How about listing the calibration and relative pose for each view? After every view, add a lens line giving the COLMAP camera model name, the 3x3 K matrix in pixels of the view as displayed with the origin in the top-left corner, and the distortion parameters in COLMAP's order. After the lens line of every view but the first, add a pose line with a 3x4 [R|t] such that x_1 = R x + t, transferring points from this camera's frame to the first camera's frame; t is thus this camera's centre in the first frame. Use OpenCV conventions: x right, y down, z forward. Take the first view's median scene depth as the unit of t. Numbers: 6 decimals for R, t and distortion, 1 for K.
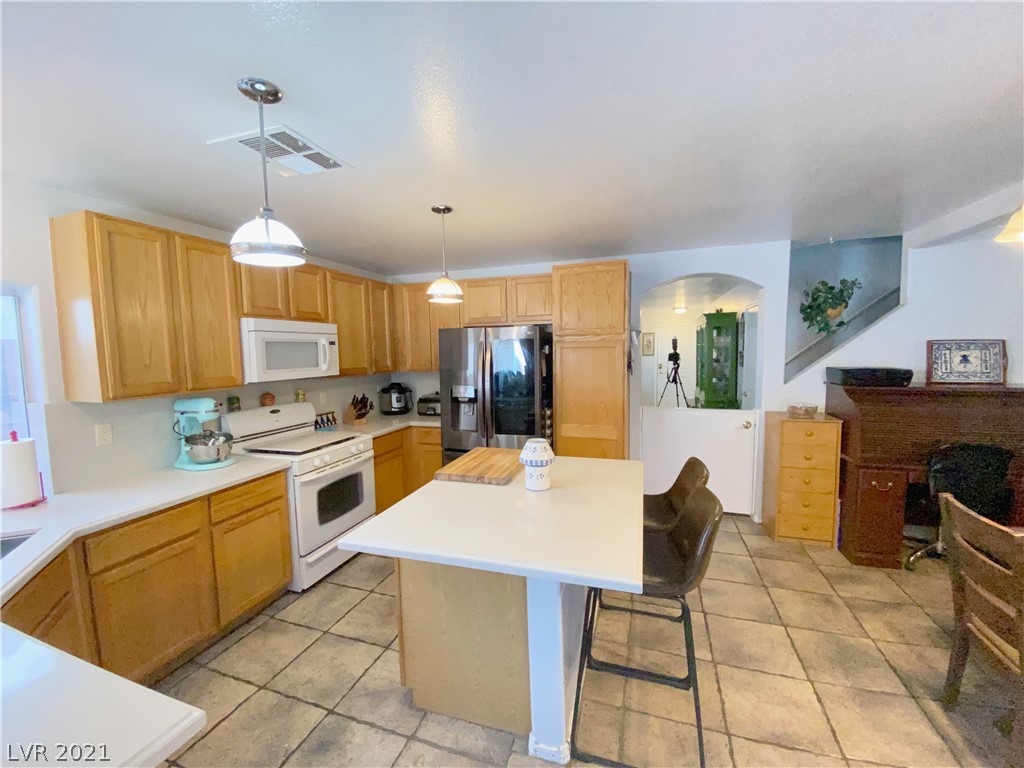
lens RADIAL K [[421.7, 0, 506.5], [0, 421.7, 383.9], [0, 0, 1]] dist [0.000812, 0.000066]
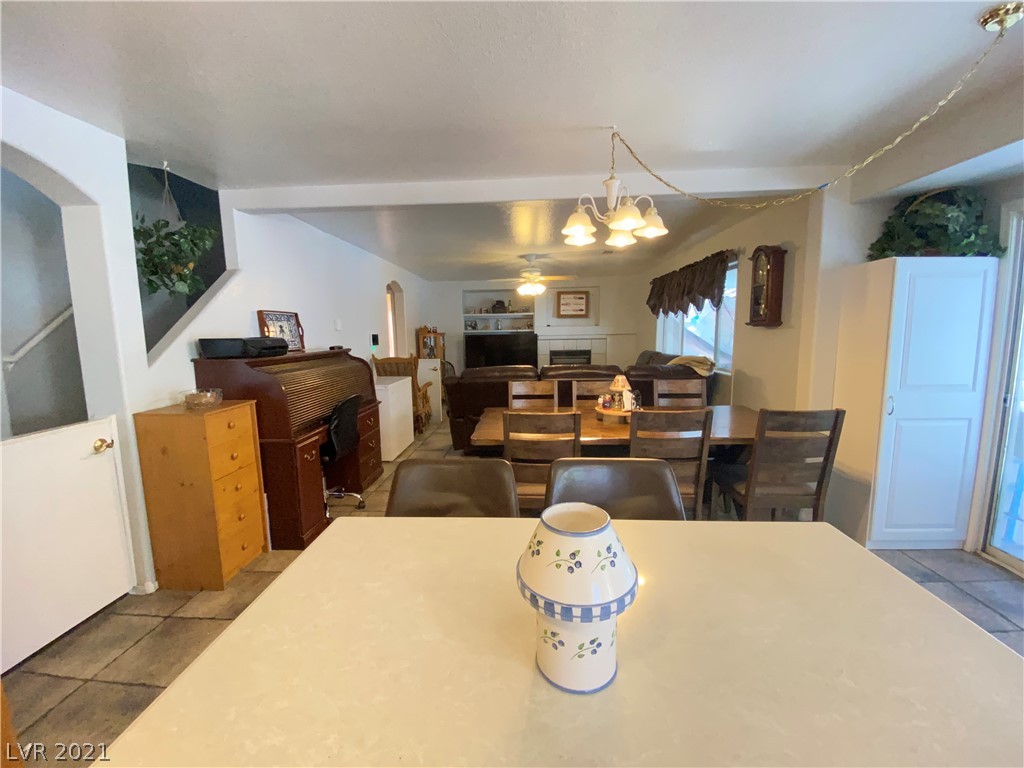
lens RADIAL K [[421.7, 0, 506.5], [0, 421.7, 383.9], [0, 0, 1]] dist [0.000812, 0.000066]
pose [[-0.257770, -0.105297, 0.960452, -0.119215], [0.106051, 0.984955, 0.136446, -0.005994], [-0.960369, 0.137028, -0.242725, 0.651916]]
